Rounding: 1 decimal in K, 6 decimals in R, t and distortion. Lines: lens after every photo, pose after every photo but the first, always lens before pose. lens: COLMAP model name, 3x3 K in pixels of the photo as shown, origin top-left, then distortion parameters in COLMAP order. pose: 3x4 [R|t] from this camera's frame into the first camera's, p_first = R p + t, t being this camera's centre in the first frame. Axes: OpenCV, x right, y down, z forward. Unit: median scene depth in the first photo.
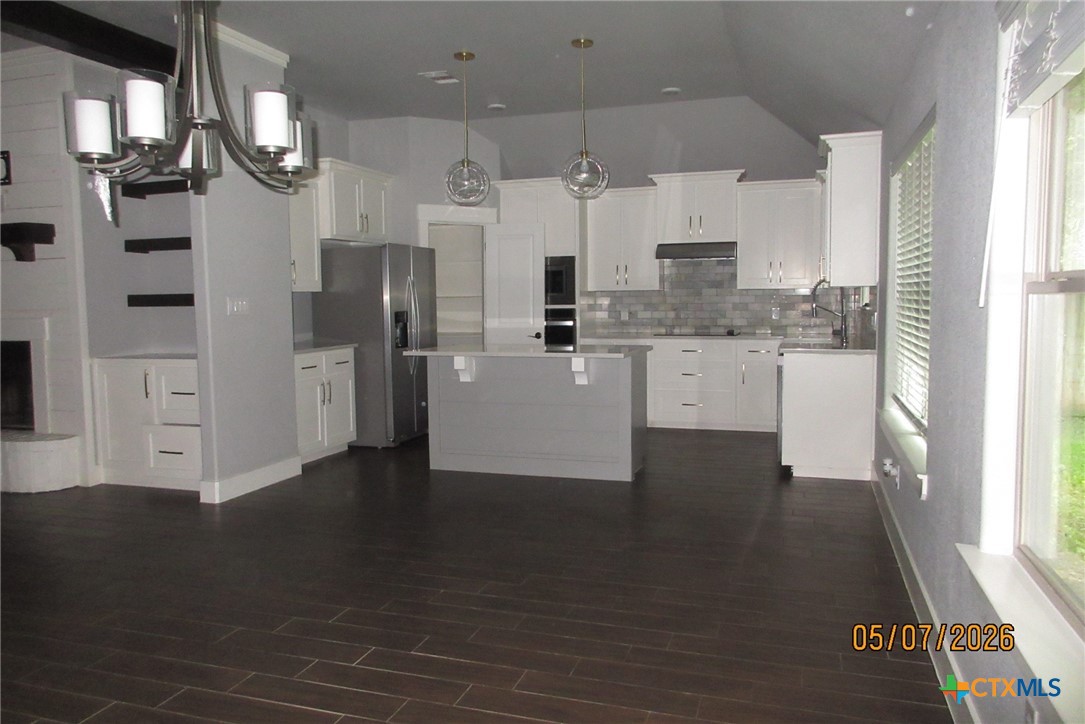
lens RADIAL K [[789.9, 0, 543.2], [0, 789.9, 358.1], [0, 0, 1]] dist [0.000454, -0.014856]
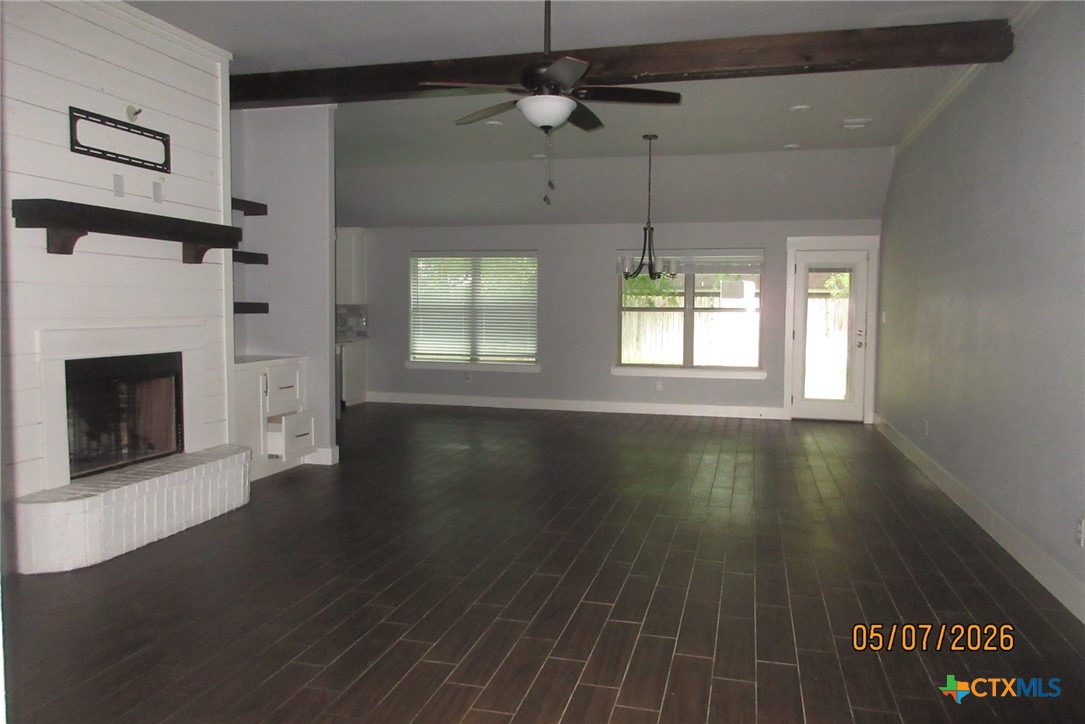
lens RADIAL K [[789.9, 0, 543.2], [0, 789.9, 361.0], [0, 0, 1]] dist [0.000454, -0.014856]
pose [[-0.061639, -0.057688, 0.996430, -1.619275], [0.074469, 0.995280, 0.062228, -0.036434], [-0.995317, 0.078039, -0.057052, 0.662422]]
